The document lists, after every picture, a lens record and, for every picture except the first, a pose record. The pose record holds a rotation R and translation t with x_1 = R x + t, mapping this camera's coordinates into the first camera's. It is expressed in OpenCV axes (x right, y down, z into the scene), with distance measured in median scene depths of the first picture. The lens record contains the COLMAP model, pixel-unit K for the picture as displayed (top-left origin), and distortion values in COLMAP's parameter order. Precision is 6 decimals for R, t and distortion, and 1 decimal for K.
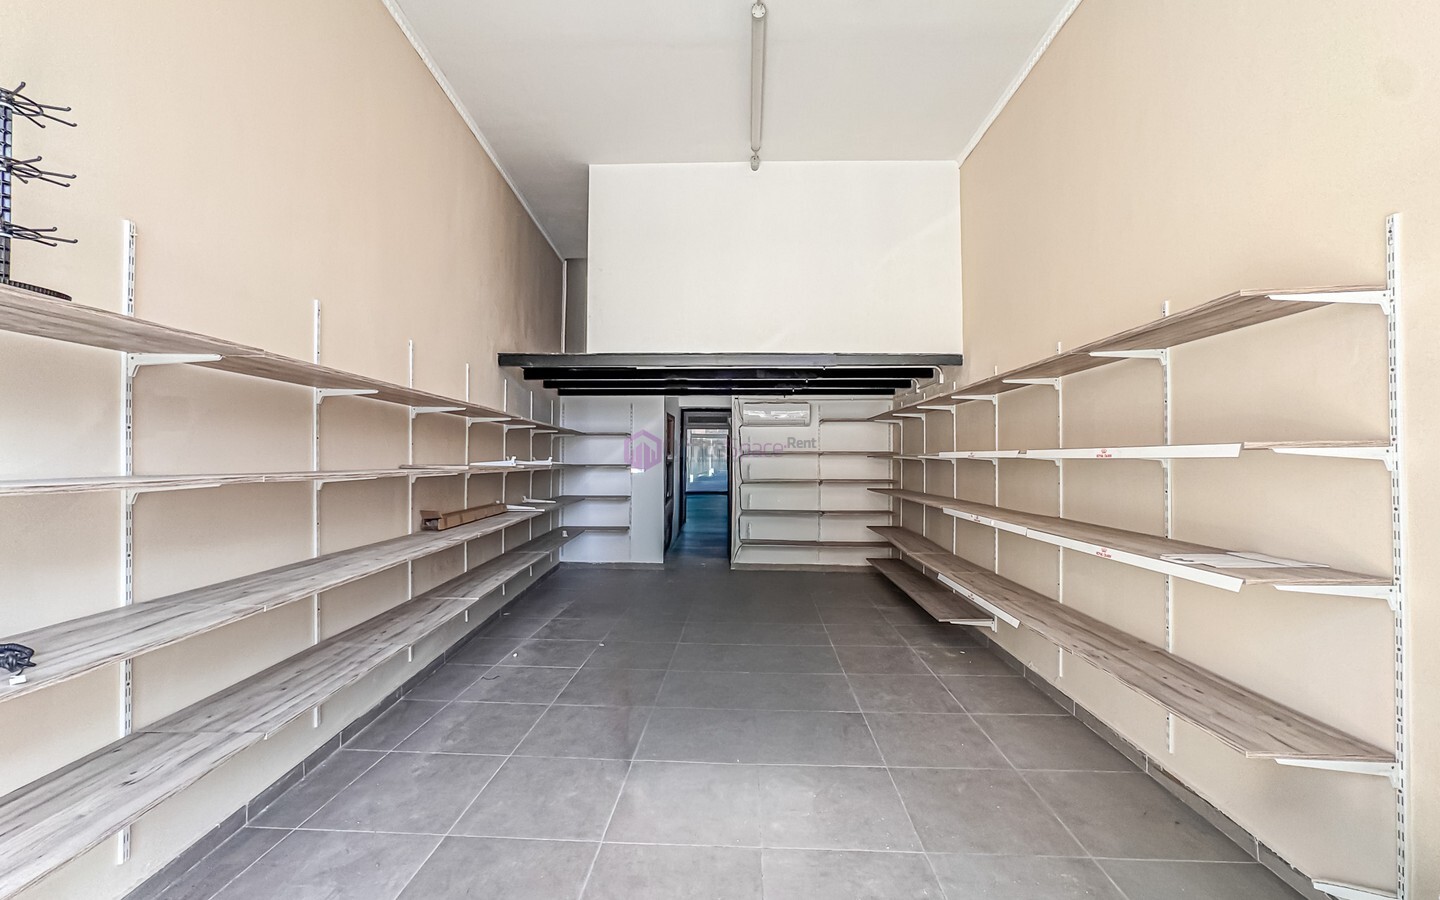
lens RADIAL K [[609.8, 0, 747.6], [0, 609.8, 448.6], [0, 0, 1]] dist [-0.038332, 0.020950]
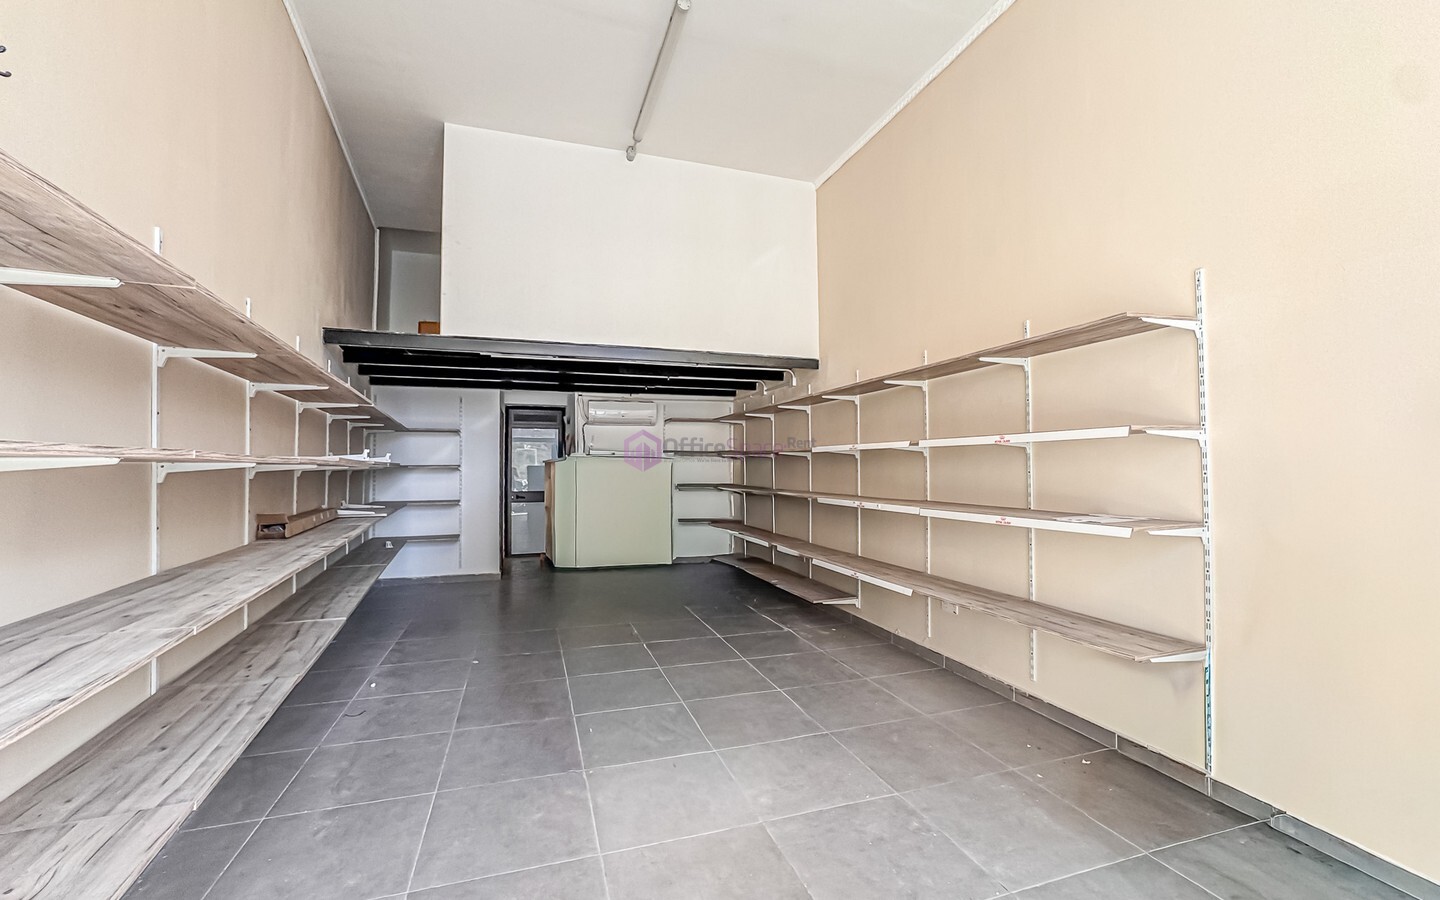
lens RADIAL K [[609.8, 0, 747.6], [0, 609.8, 448.6], [0, 0, 1]] dist [-0.038332, 0.020950]
pose [[0.930350, 0.002711, 0.366662, -0.246914], [0.002656, 0.999897, -0.014132, 0.031203], [-0.366662, 0.014121, 0.930247, 0.035199]]
